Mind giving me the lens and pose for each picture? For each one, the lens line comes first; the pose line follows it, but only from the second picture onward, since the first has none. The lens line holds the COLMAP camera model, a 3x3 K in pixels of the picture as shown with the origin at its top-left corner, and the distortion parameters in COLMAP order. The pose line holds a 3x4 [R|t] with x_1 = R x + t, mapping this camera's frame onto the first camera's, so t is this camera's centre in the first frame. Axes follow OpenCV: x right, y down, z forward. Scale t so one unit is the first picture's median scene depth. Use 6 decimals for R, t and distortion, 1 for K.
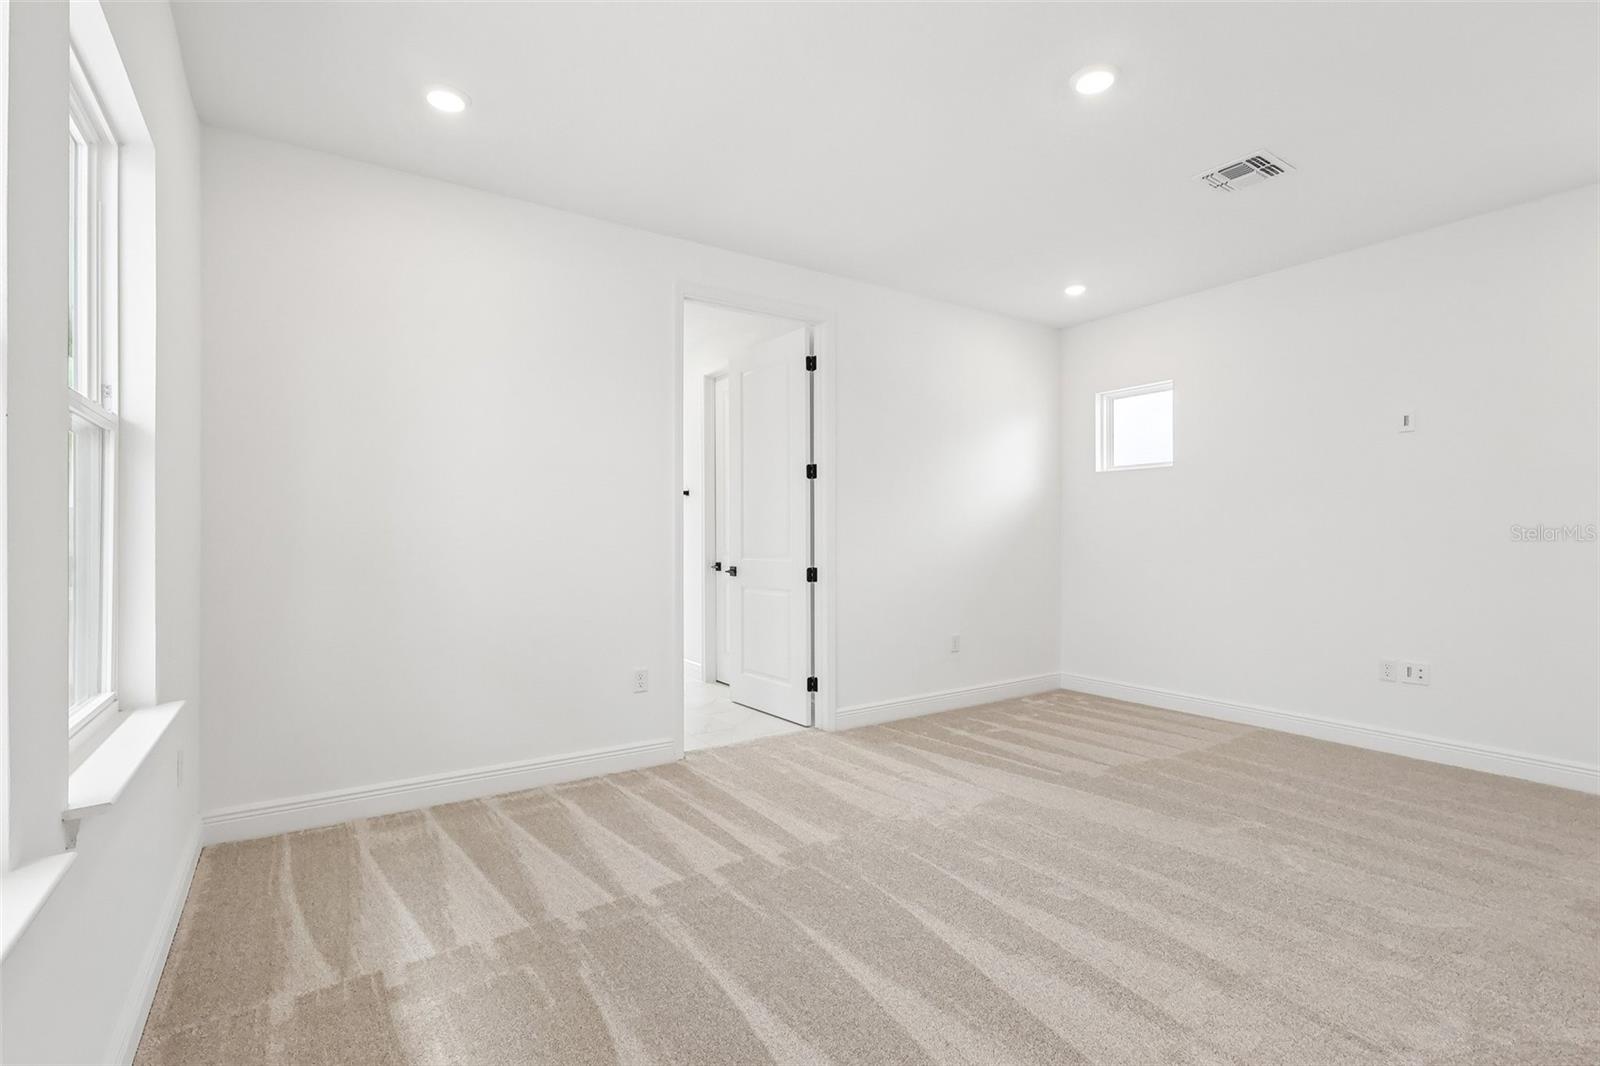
lens RADIAL K [[744.7, 0, 806.1], [0, 744.7, 535.2], [0, 0, 1]] dist [-0.015562, 0.000389]
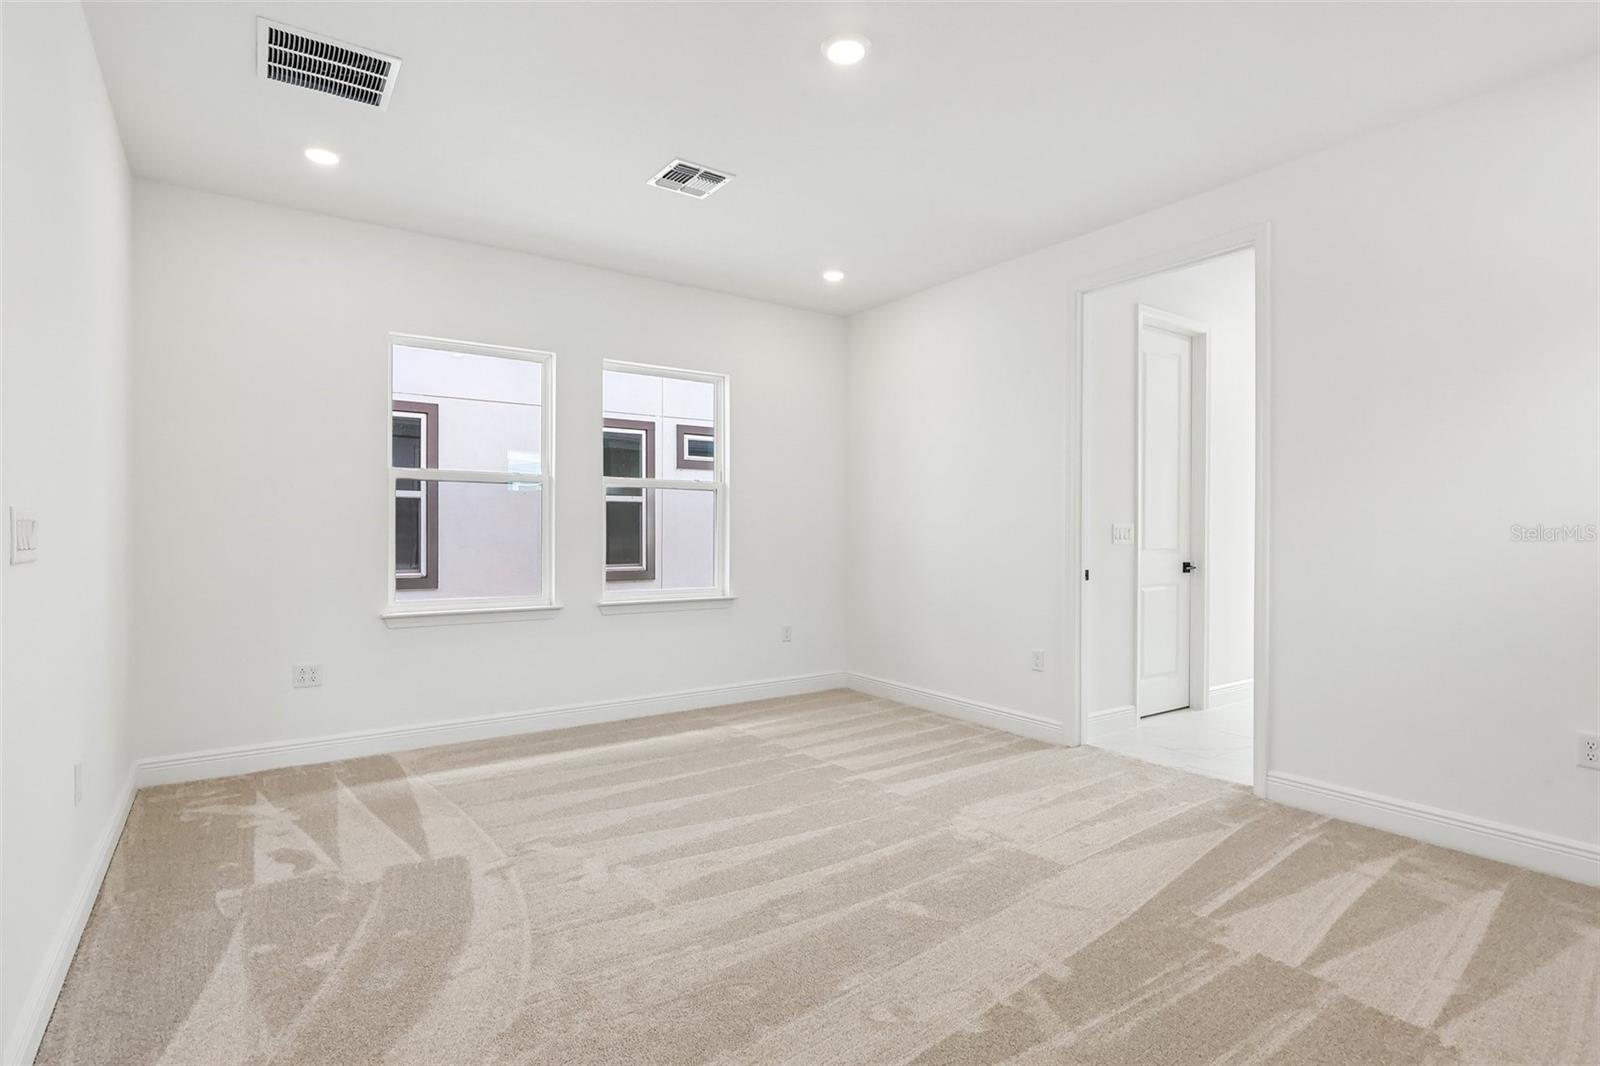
lens RADIAL K [[795.3, 0, 802.9], [0, 795.3, 527.7], [0, 0, 1]] dist [0.016933, 0.000017]
pose [[0.015387, -0.004749, -0.999870, 1.039744], [0.000960, 0.999988, -0.004735, -0.002535], [0.999881, -0.000887, 0.015391, 0.666998]]
